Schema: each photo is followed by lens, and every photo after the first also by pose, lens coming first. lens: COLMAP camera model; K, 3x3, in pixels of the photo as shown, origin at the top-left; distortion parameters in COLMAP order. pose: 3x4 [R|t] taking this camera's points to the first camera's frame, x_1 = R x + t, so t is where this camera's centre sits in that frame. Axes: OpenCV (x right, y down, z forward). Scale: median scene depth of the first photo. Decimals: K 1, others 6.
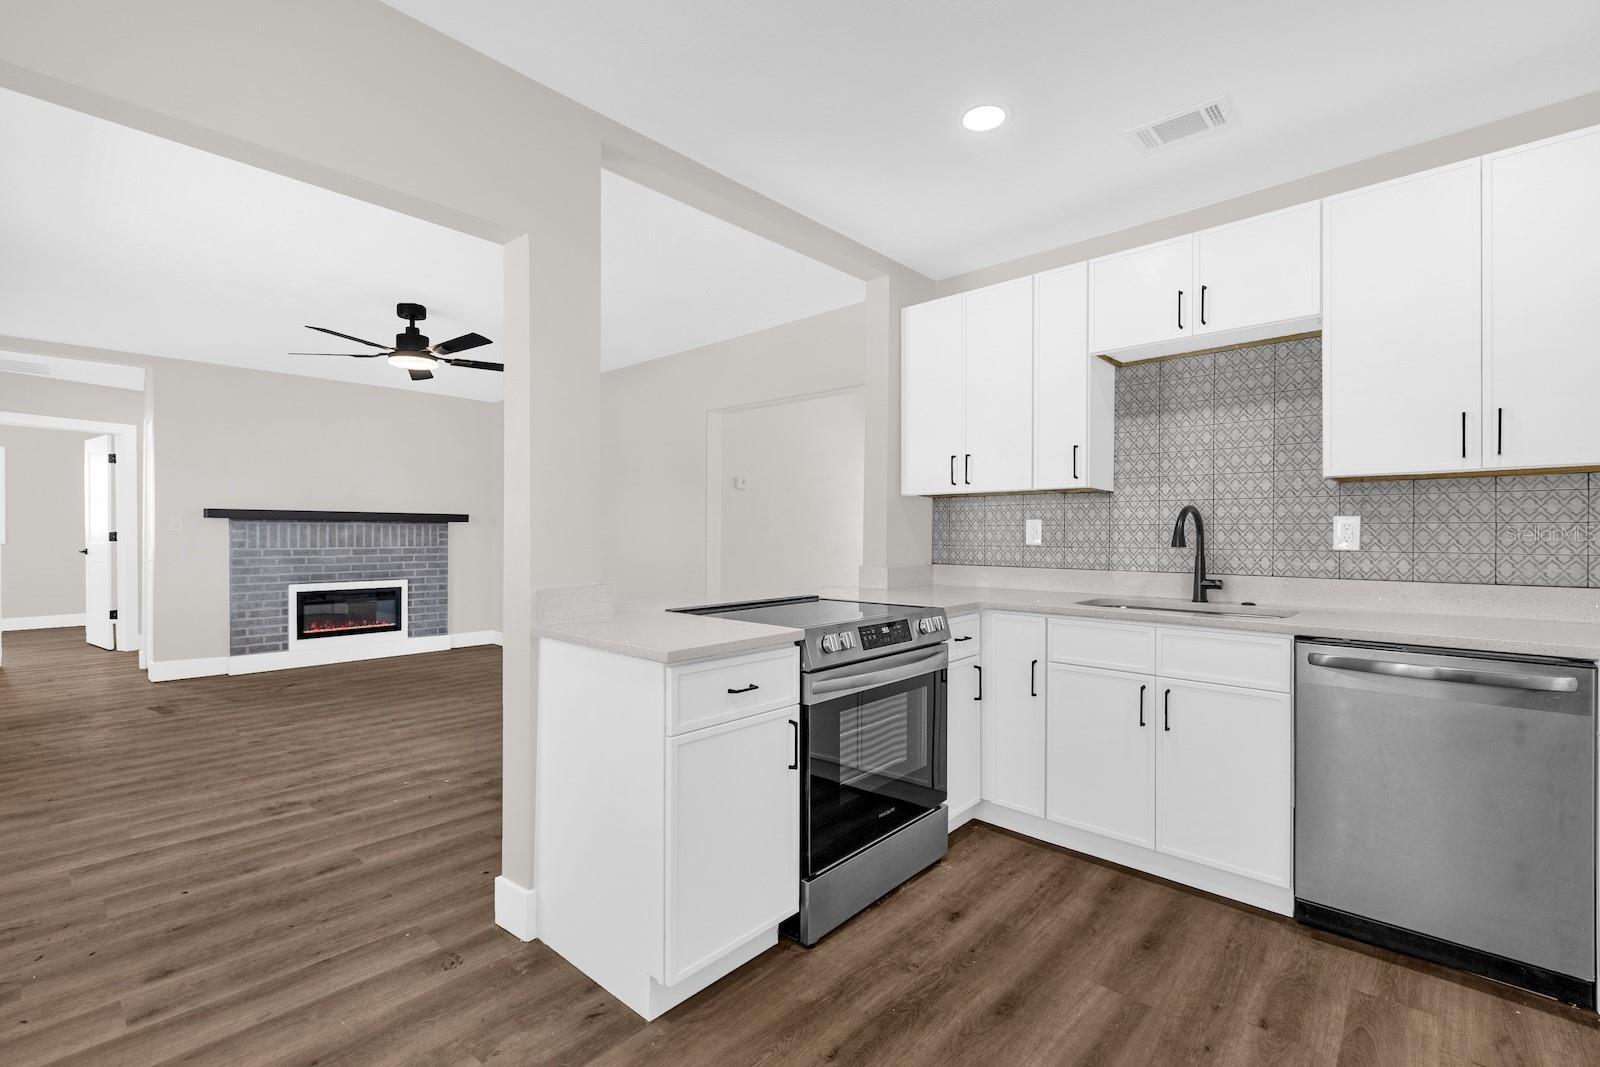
lens RADIAL K [[710.1, 0, 800.0], [0, 710.1, 533.5], [0, 0, 1]] dist [0.003377, 0.000653]
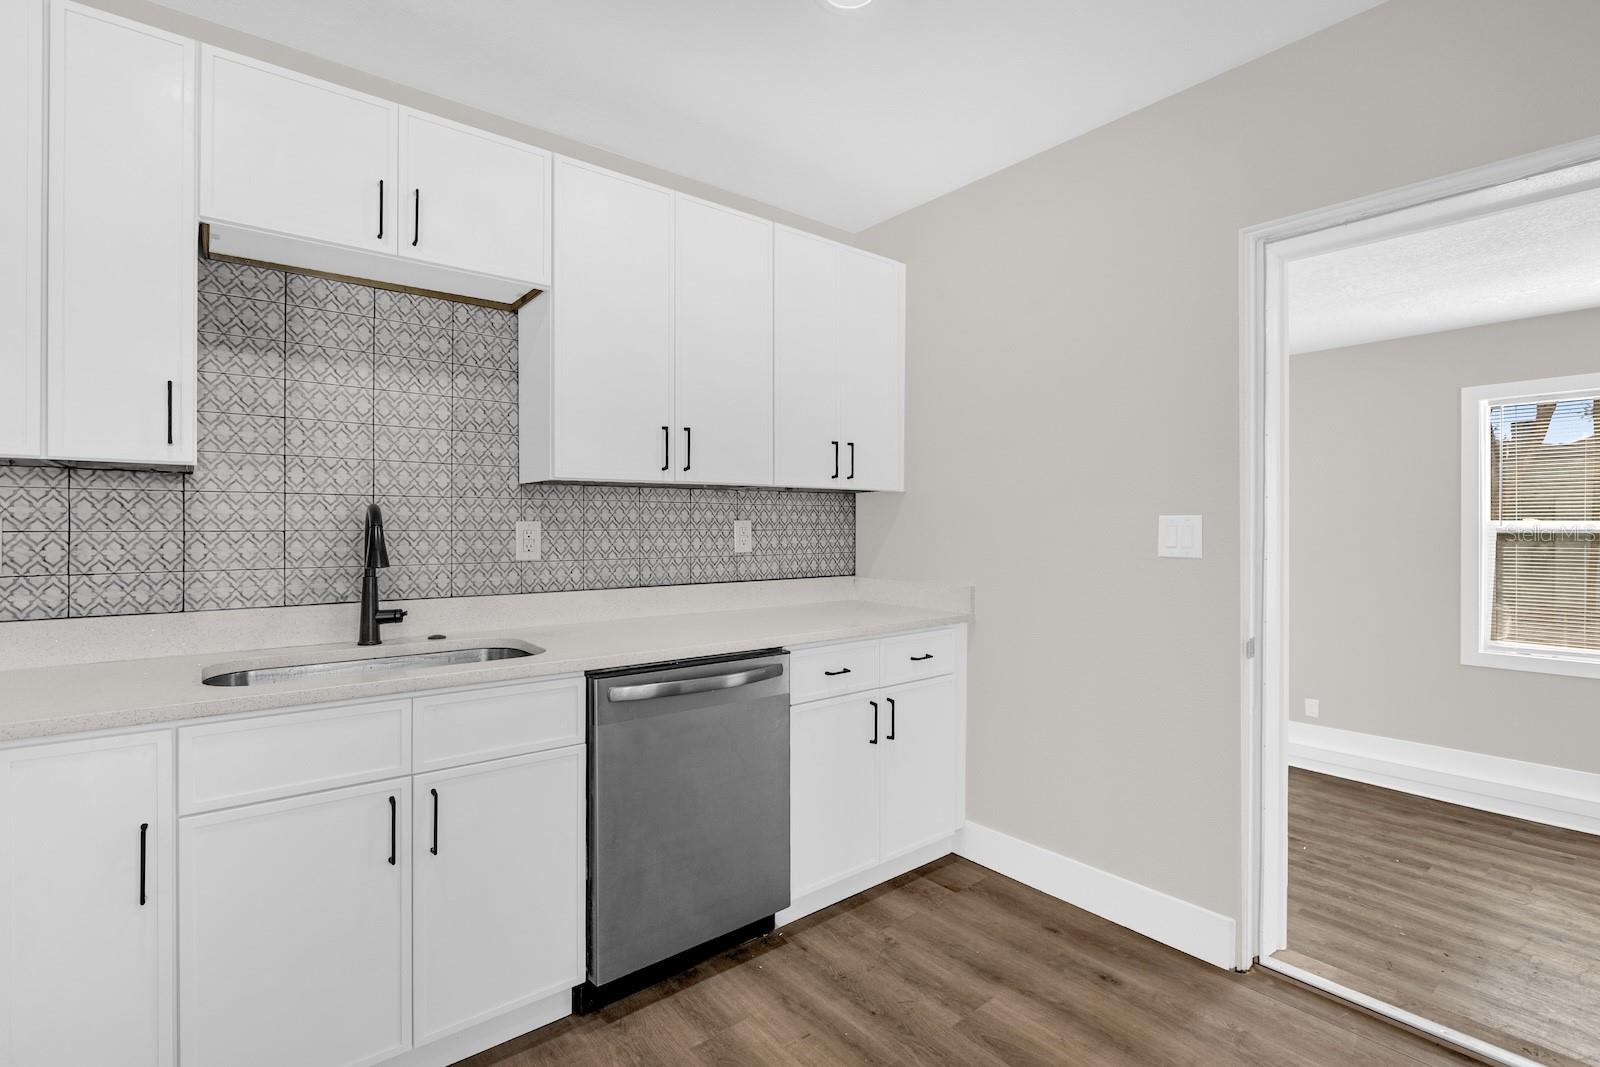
lens RADIAL K [[747.3, 0, 819.9], [0, 747.3, 523.8], [0, 0, 1]] dist [-0.001227, -0.000772]
pose [[0.124947, 0.002363, 0.992161, -0.099587], [0.002017, 0.999994, -0.002636, -0.017275], [-0.992161, 0.002330, 0.124941, 0.481459]]
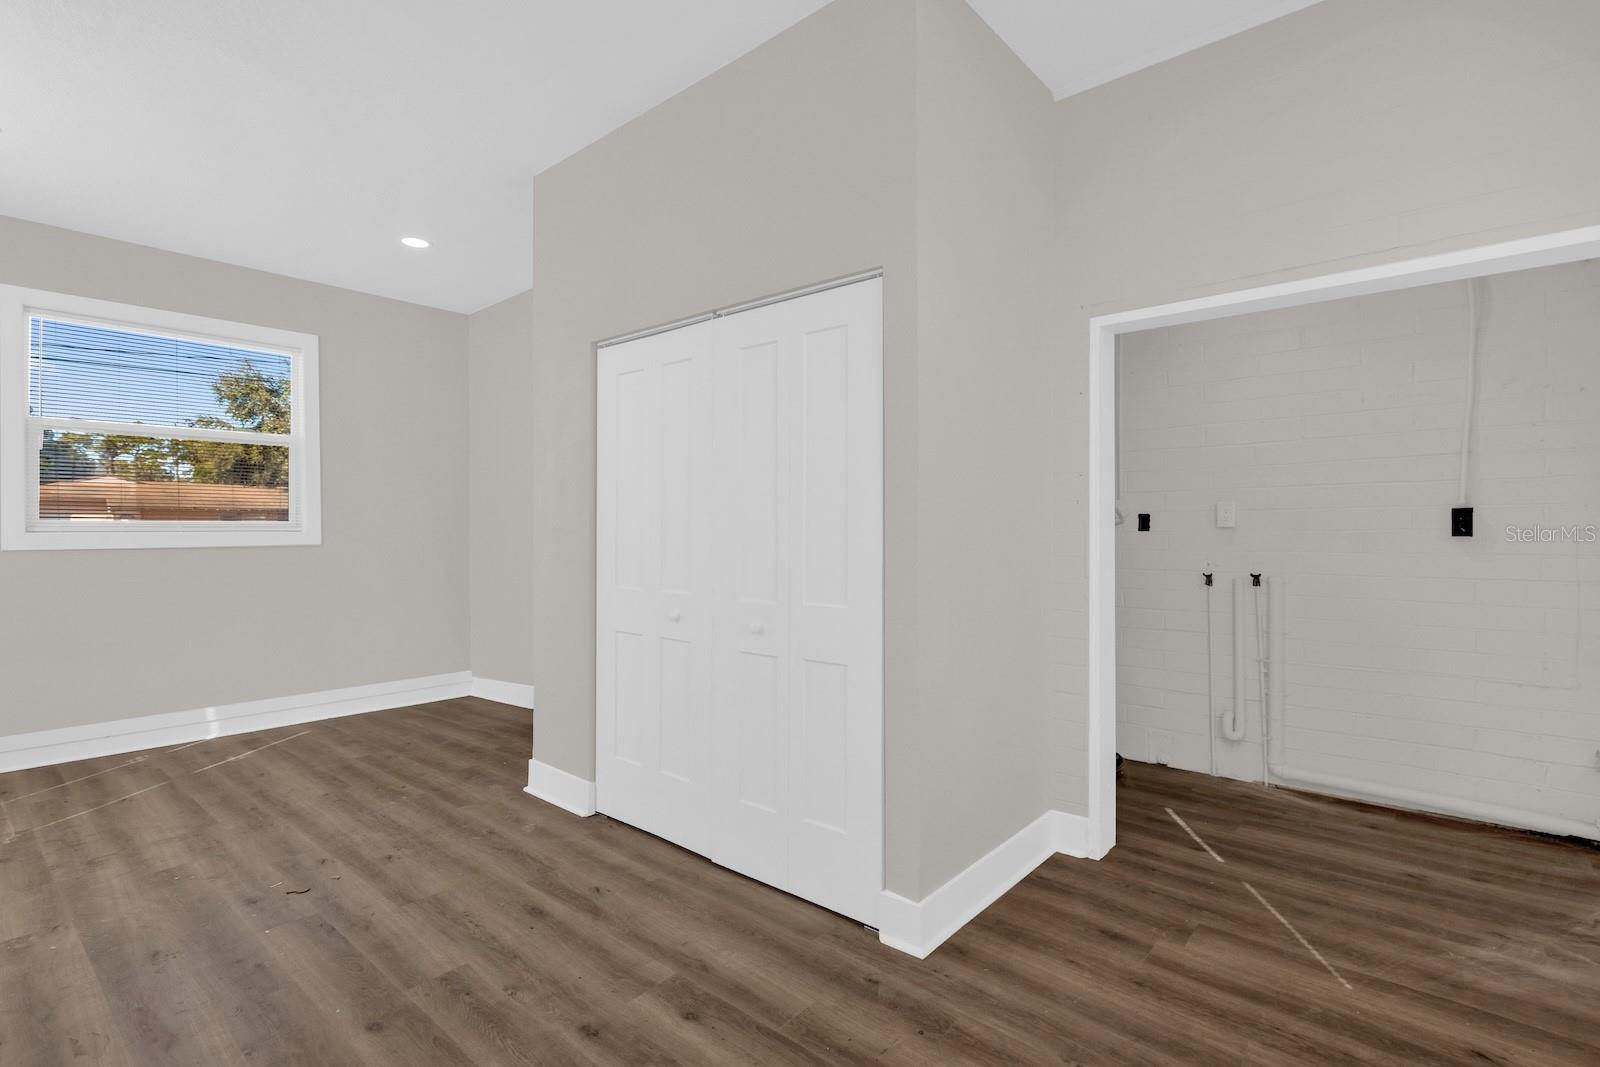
lens RADIAL K [[710.1, 0, 800.0], [0, 710.1, 533.5], [0, 0, 1]] dist [0.003377, 0.000653]
pose [[0.058705, 0.019985, -0.998075, 2.389608], [0.003055, 0.999791, 0.020199, 0.130075], [0.998271, -0.004235, 0.058632, 0.365600]]
